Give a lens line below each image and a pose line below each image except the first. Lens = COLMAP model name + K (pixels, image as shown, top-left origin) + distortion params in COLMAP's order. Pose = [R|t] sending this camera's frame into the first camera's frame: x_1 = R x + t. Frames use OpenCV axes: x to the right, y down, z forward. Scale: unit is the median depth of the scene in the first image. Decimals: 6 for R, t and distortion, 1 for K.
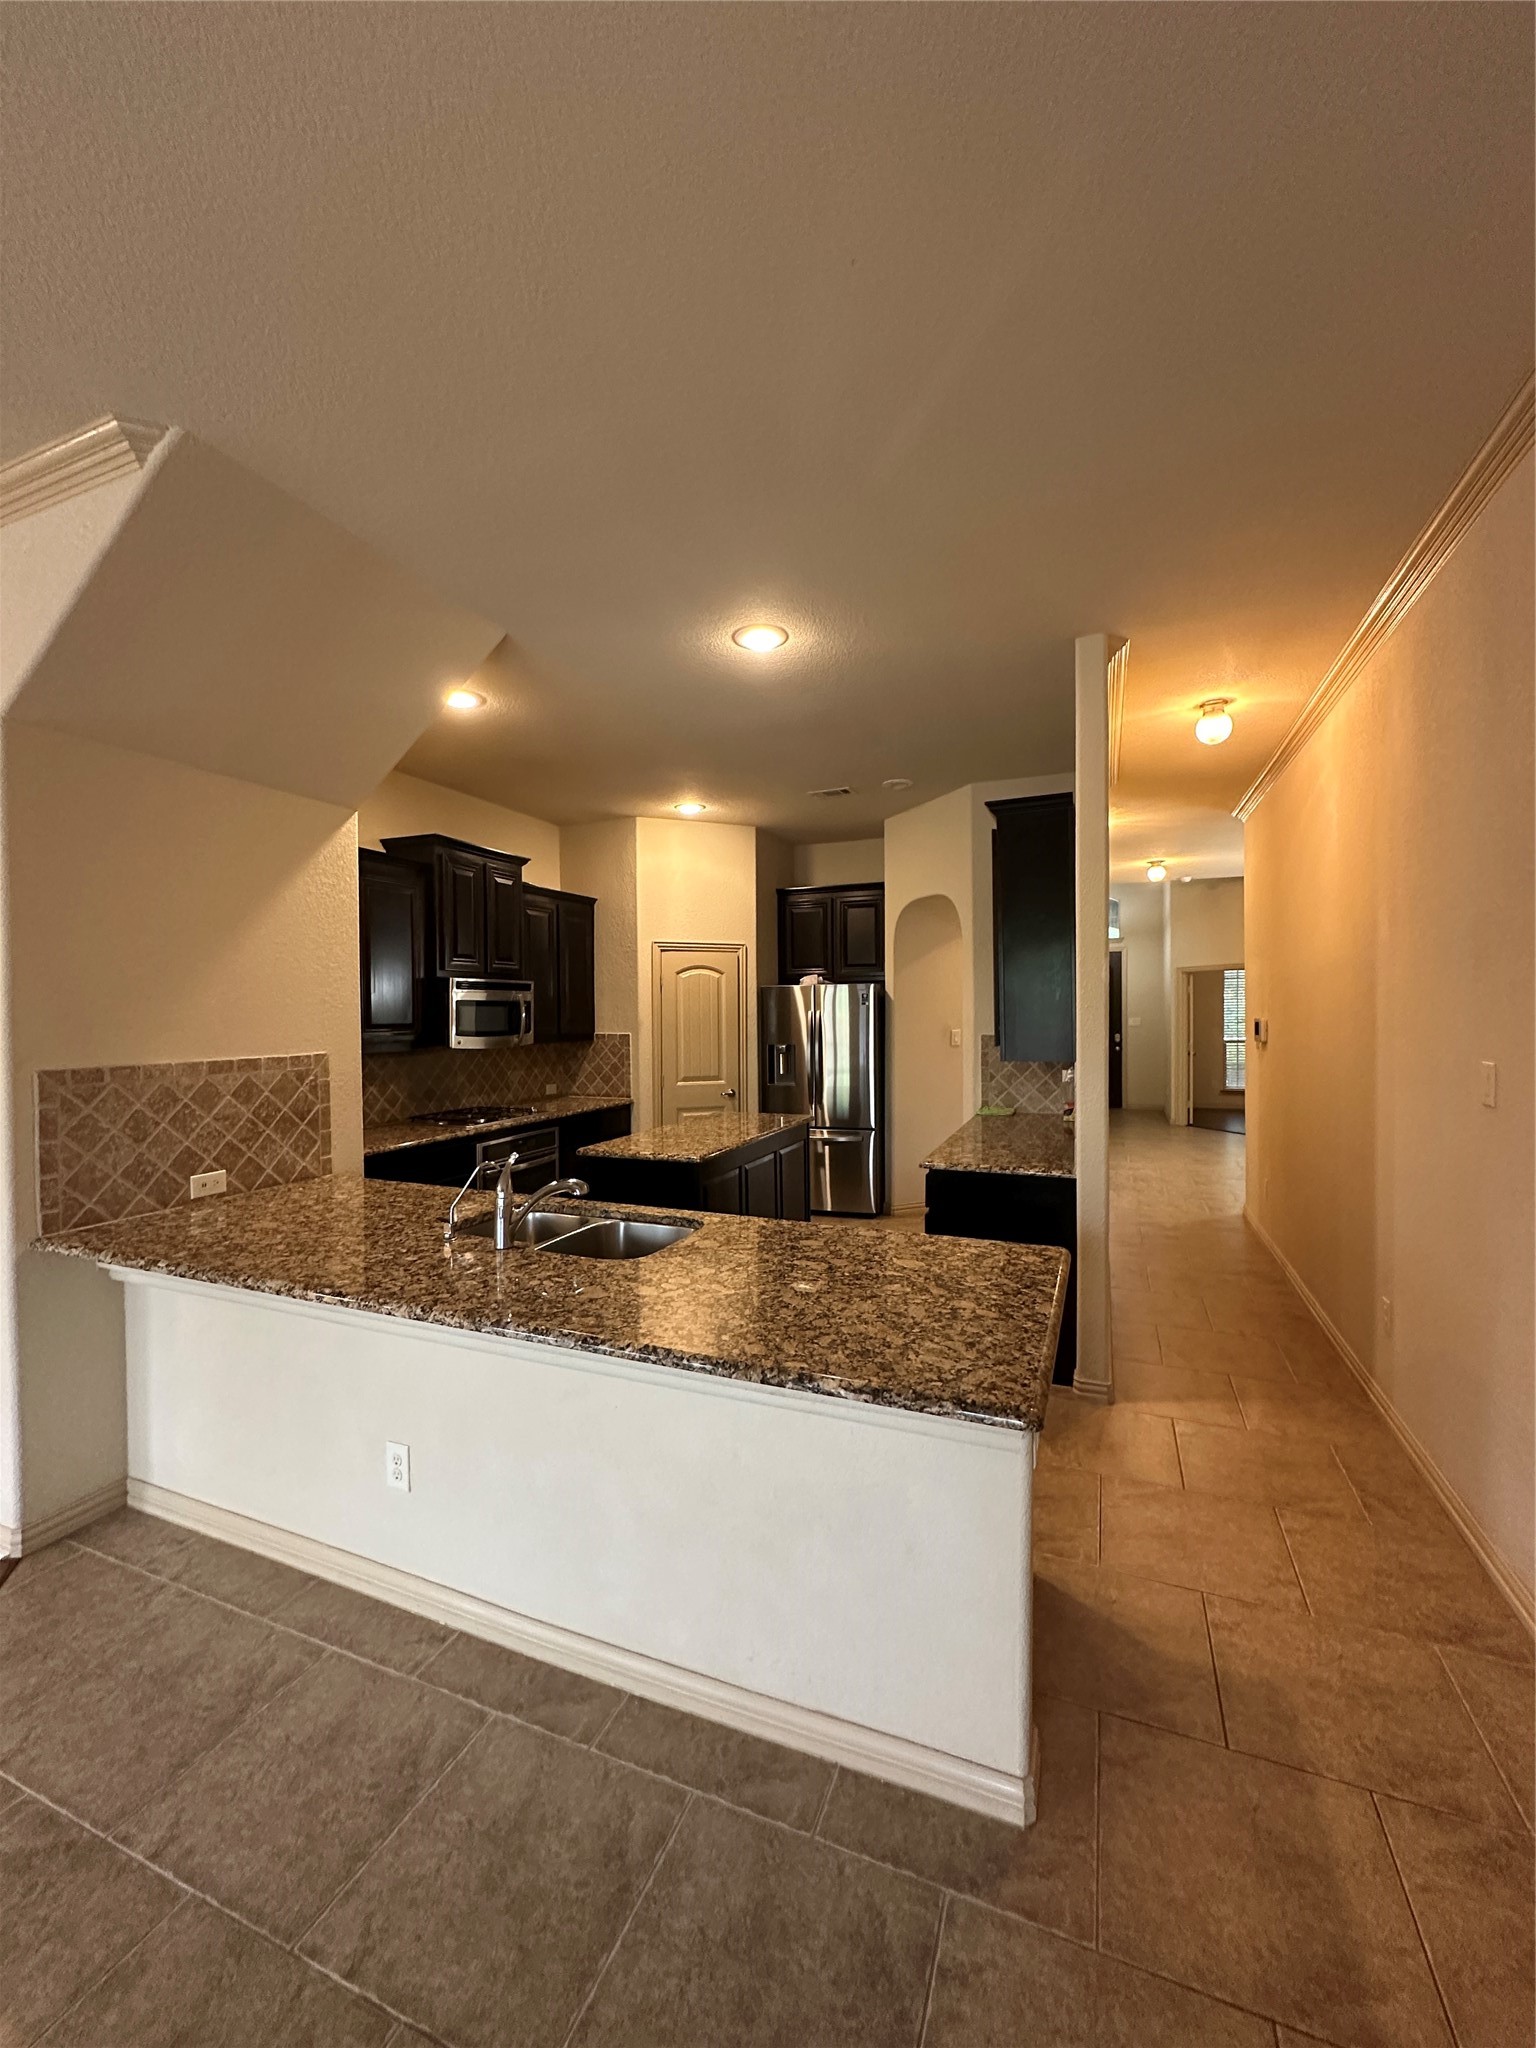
lens RADIAL K [[817.4, 0, 768.4], [0, 817.4, 1022.0], [0, 0, 1]] dist [-0.003320, 0.000449]
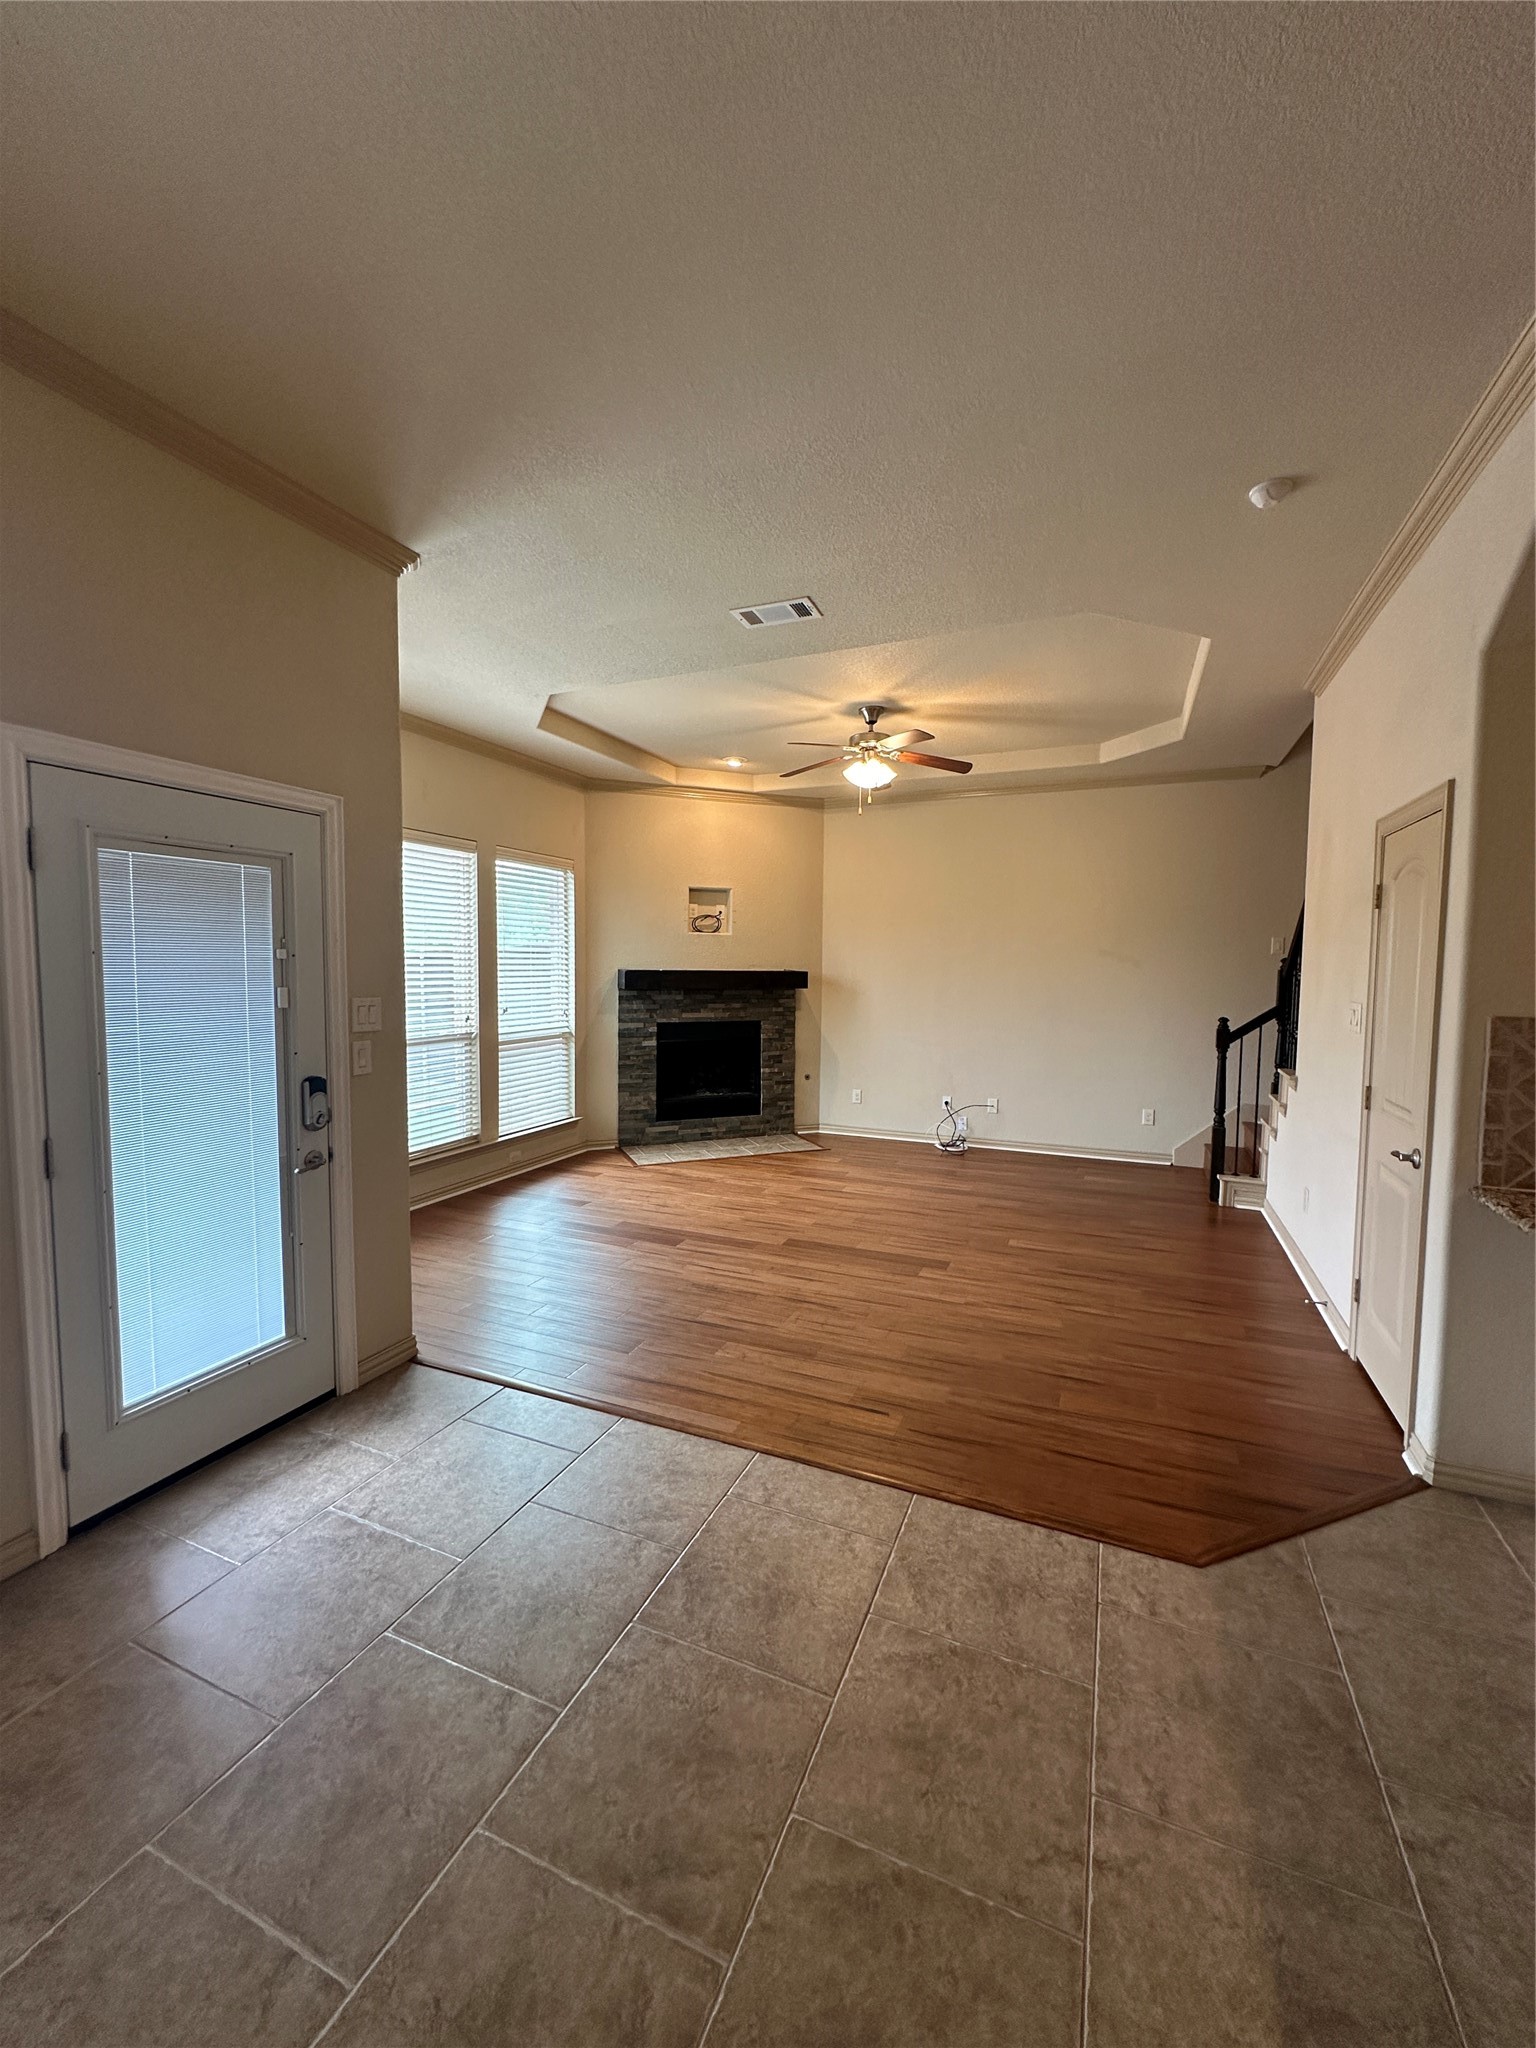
lens RADIAL K [[817.4, 0, 768.4], [0, 817.4, 1022.0], [0, 0, 1]] dist [-0.003320, 0.000449]
pose [[-0.015525, 0.074712, -0.997084, 0.044401], [-0.021333, 0.996953, 0.075034, 0.007375], [0.999652, 0.022435, -0.013884, 0.089227]]
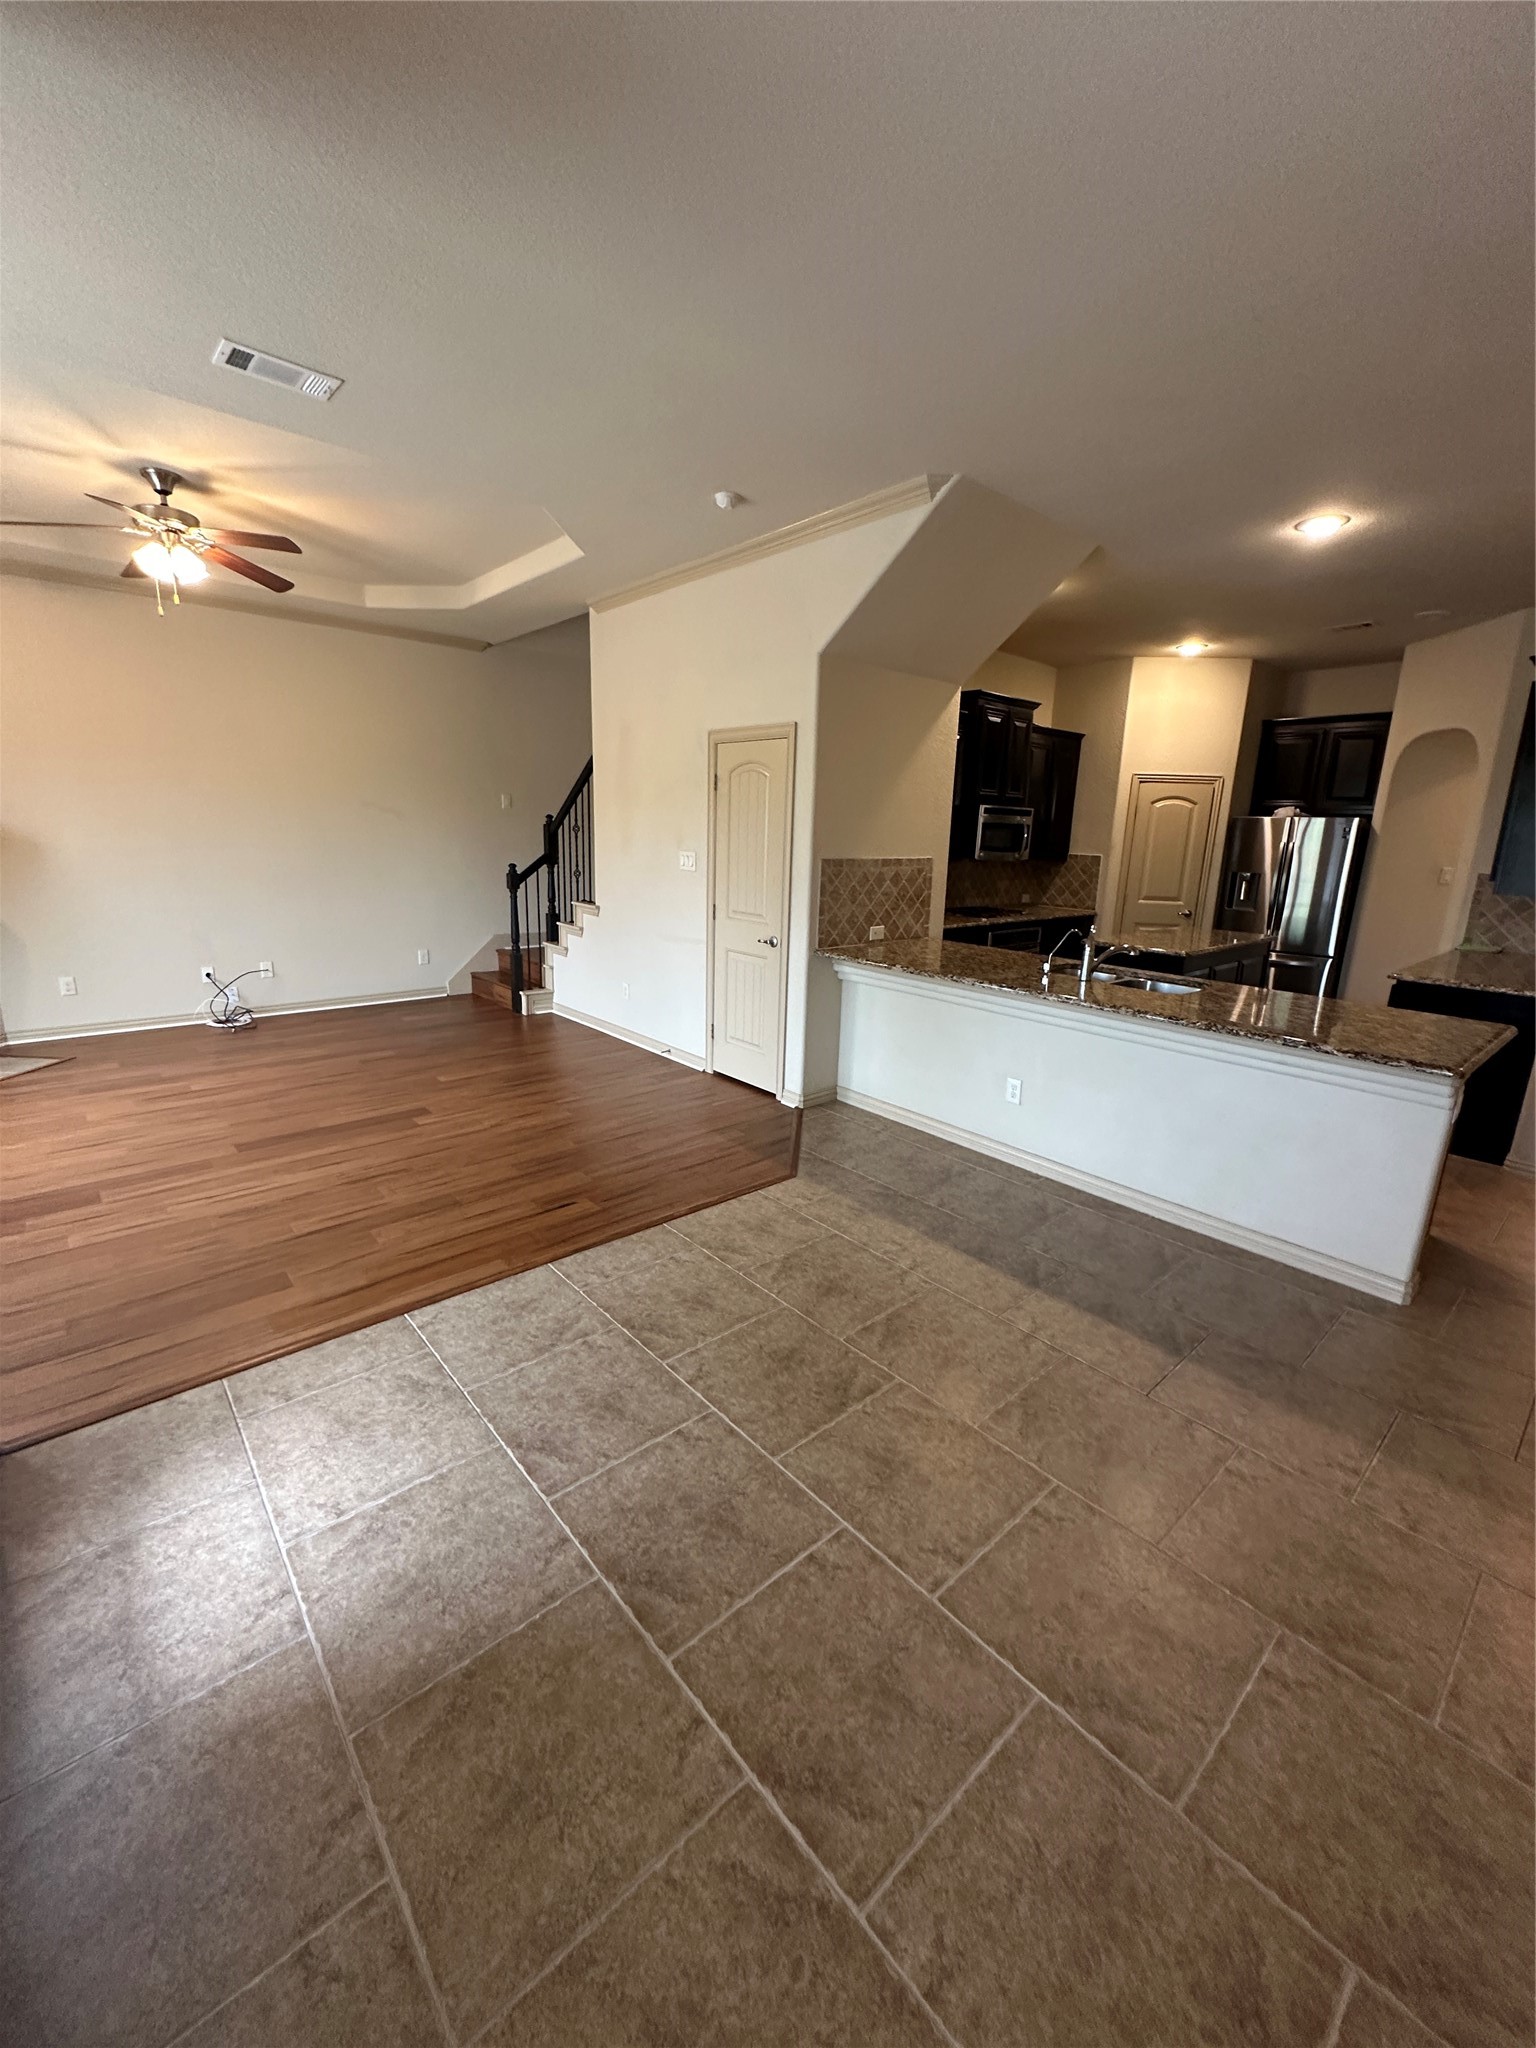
lens RADIAL K [[817.4, 0, 768.4], [0, 817.4, 1022.0], [0, 0, 1]] dist [-0.003320, 0.000449]
pose [[0.895680, 0.135377, -0.423593, -0.098992], [-0.041227, 0.973713, 0.224016, 0.006170], [0.442784, -0.183183, 0.877716, -0.411003]]
